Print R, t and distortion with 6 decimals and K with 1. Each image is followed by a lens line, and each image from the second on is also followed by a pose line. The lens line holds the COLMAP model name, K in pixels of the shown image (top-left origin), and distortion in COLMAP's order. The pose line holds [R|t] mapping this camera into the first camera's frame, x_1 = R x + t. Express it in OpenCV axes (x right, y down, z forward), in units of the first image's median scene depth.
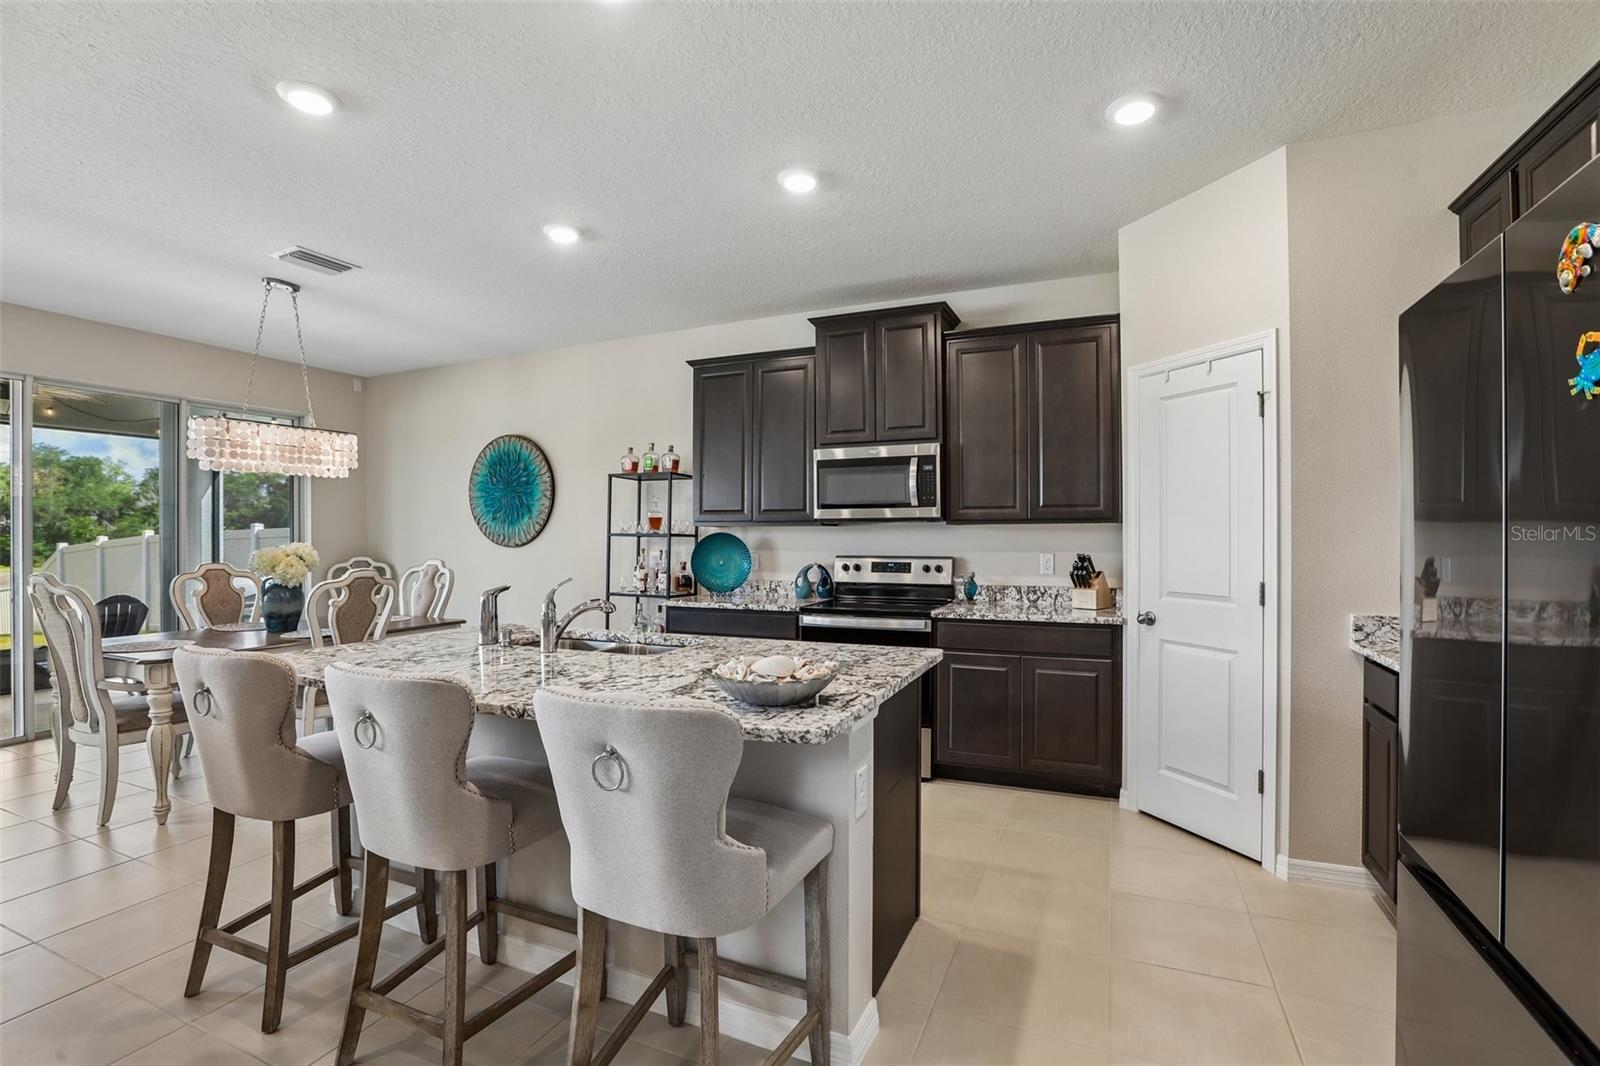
lens RADIAL K [[723.7, 0, 796.2], [0, 723.7, 534.7], [0, 0, 1]] dist [-0.052253, 0.018111]
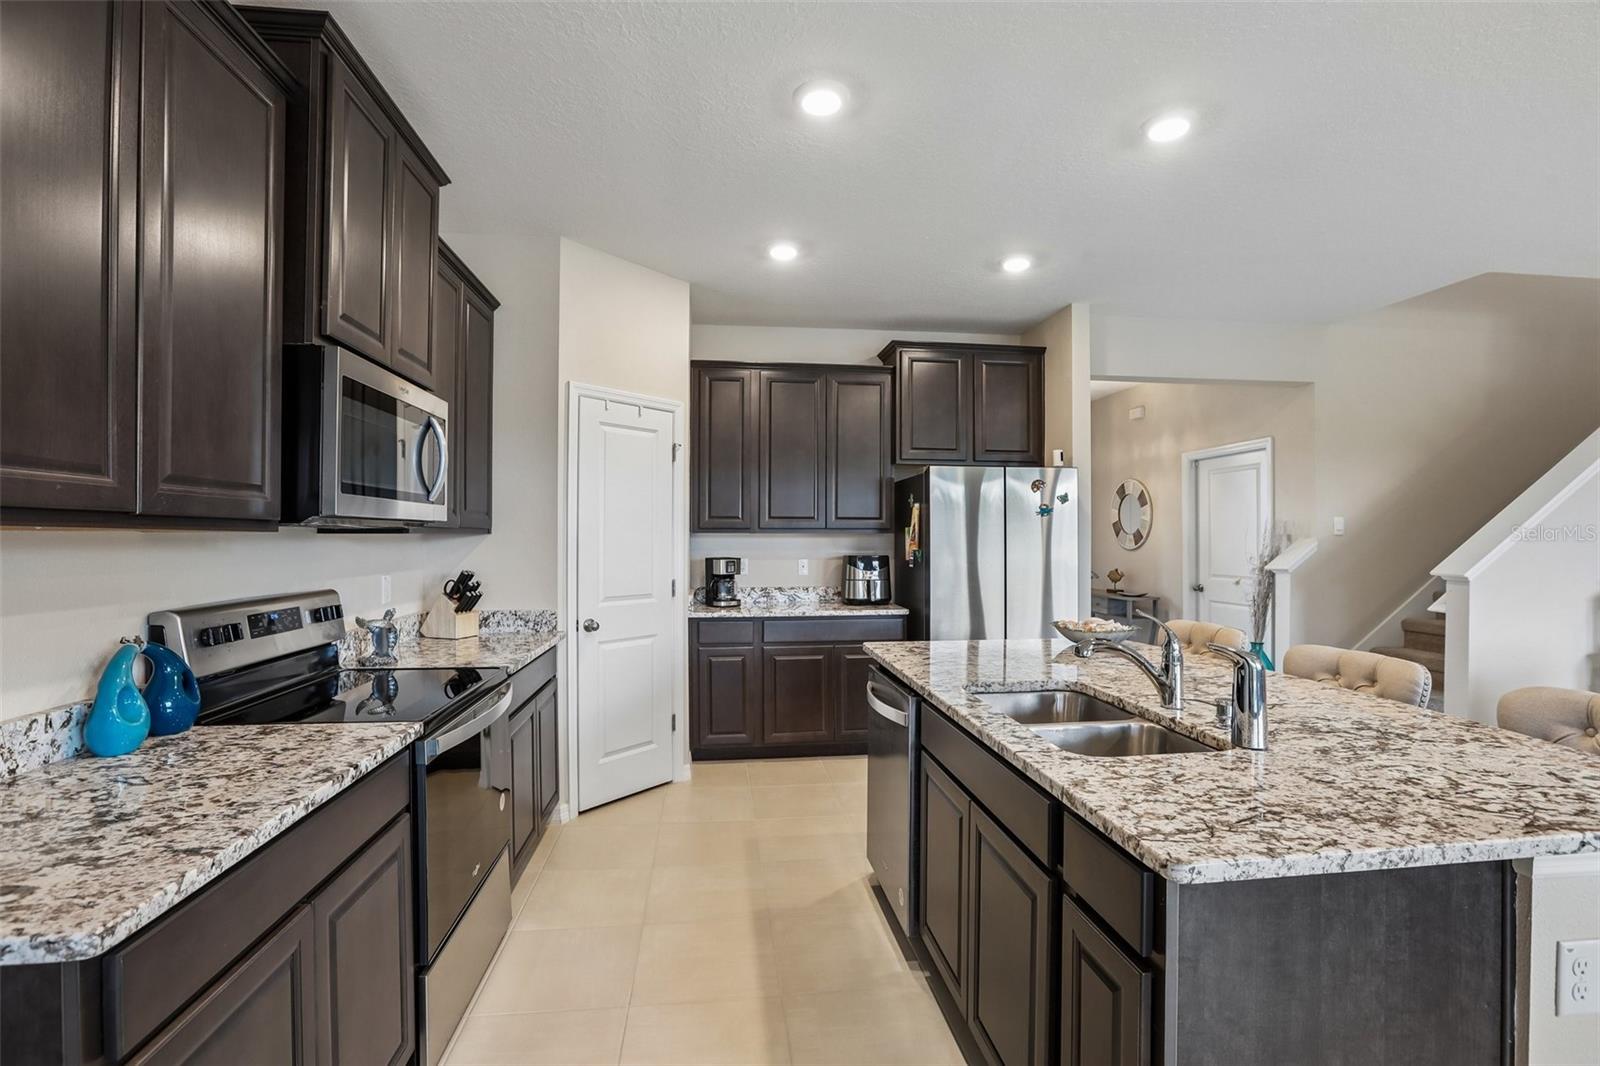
lens RADIAL K [[723.7, 0, 796.2], [0, 723.7, 534.7], [0, 0, 1]] dist [-0.052253, 0.018111]
pose [[-0.506349, 0.007343, 0.862297, -0.438849], [0.002912, 0.999973, -0.006806, -0.007001], [-0.862324, -0.000935, -0.506356, 0.953628]]
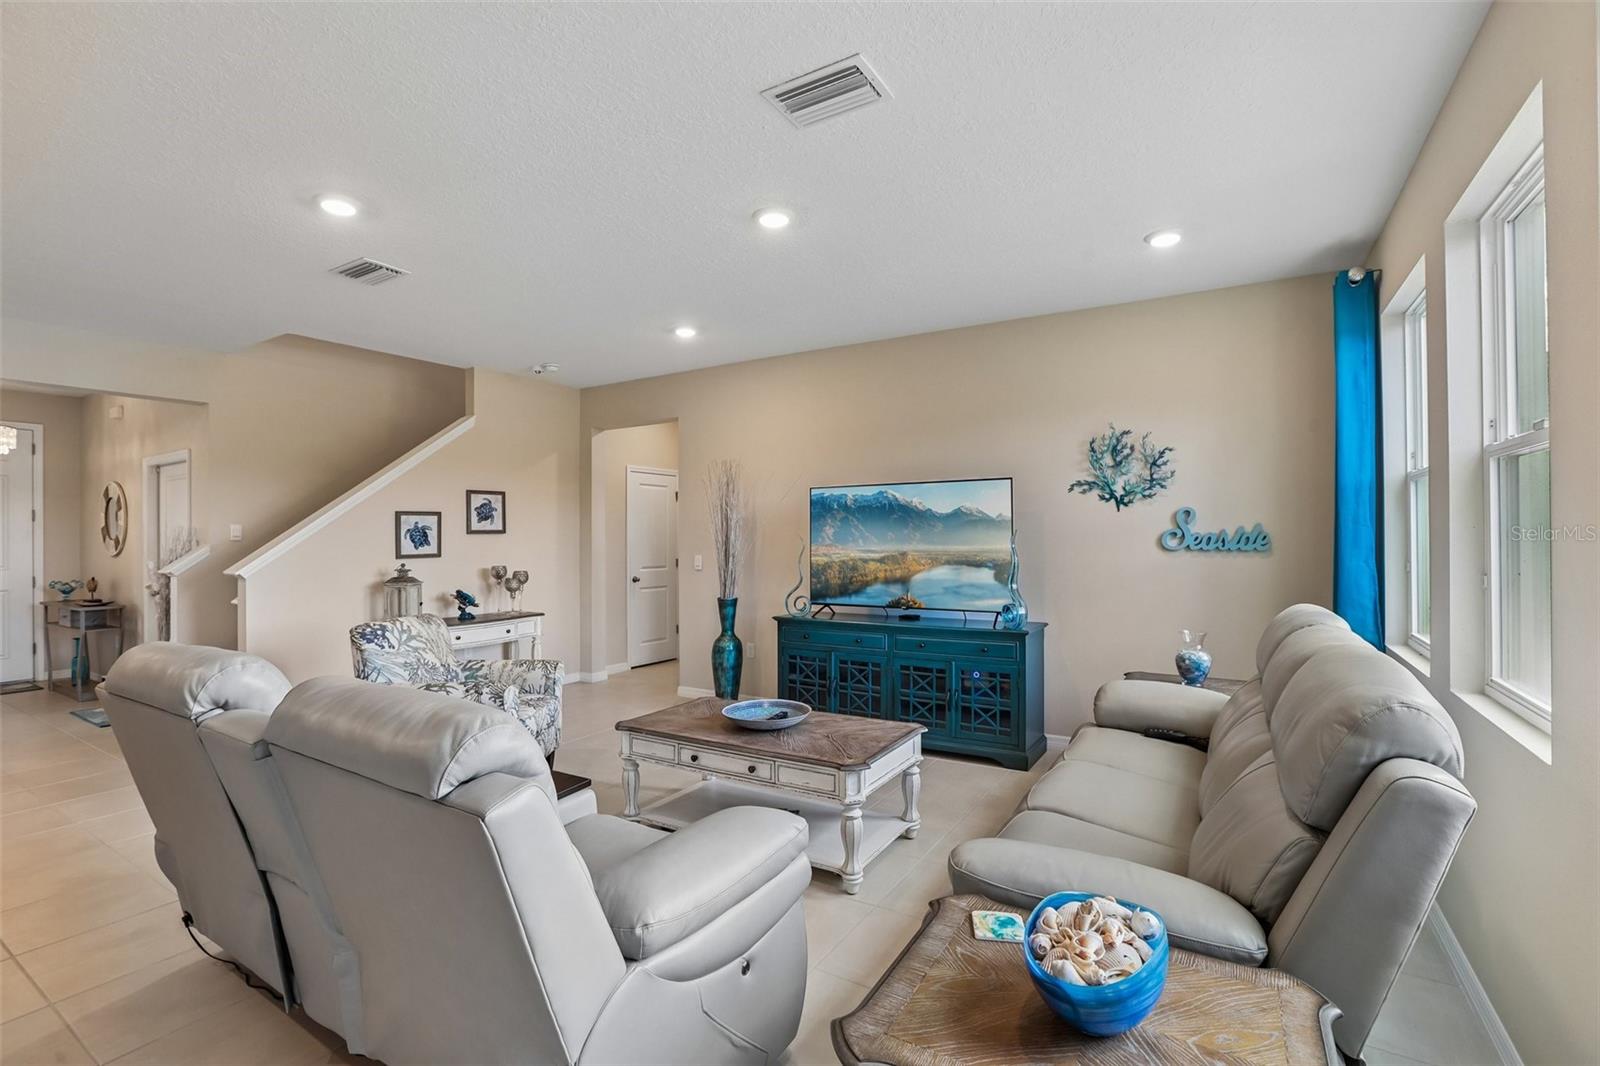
lens RADIAL K [[723.7, 0, 796.2], [0, 723.7, 534.7], [0, 0, 1]] dist [-0.052253, 0.018111]
pose [[-0.990021, 0.009952, 0.140568, -1.072109], [0.009489, 0.999947, -0.003963, -0.008101], [-0.140600, -0.002589, -0.990063, 0.763592]]
